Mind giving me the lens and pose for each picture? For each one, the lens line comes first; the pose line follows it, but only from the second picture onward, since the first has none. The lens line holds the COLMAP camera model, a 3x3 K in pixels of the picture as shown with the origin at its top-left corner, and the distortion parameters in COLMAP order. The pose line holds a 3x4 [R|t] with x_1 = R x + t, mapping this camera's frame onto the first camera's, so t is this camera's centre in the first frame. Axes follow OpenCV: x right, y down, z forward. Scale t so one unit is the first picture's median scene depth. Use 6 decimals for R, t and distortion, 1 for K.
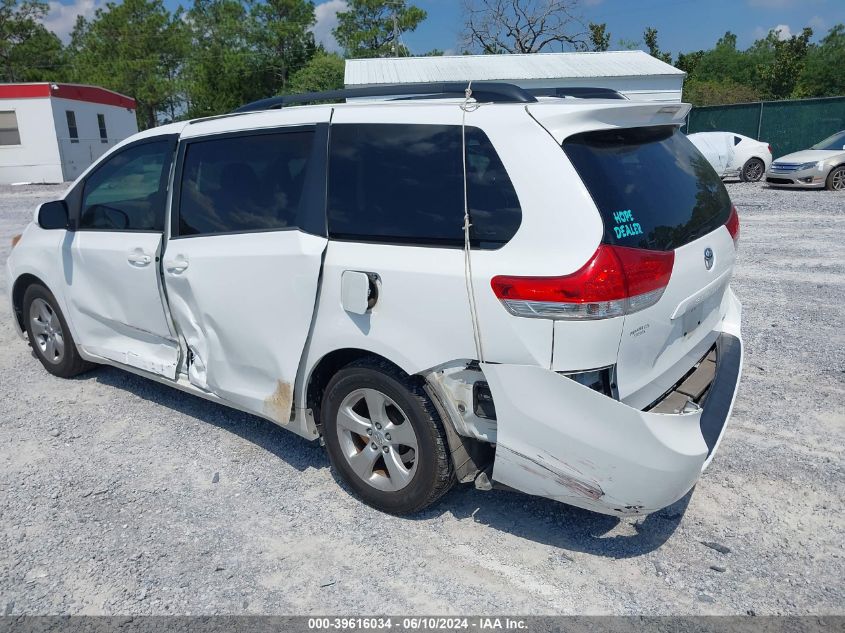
lens RADIAL K [[653.7, 0, 422.7], [0, 653.7, 313.5], [0, 0, 1]] dist [-0.011223, -0.005174]
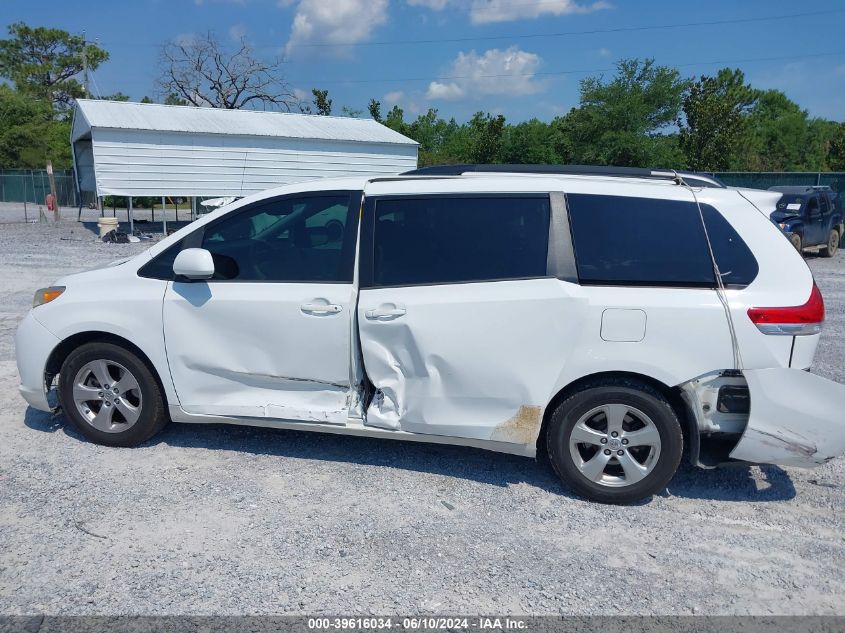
lens RADIAL K [[653.7, 0, 427.2], [0, 653.7, 315.7], [0, 0, 1]] dist [-0.011223, -0.005174]
pose [[0.904953, -0.029263, 0.424504, -0.898566], [0.062373, 0.995979, -0.064308, 0.005386], [-0.420915, 0.084673, 0.903140, 0.006851]]
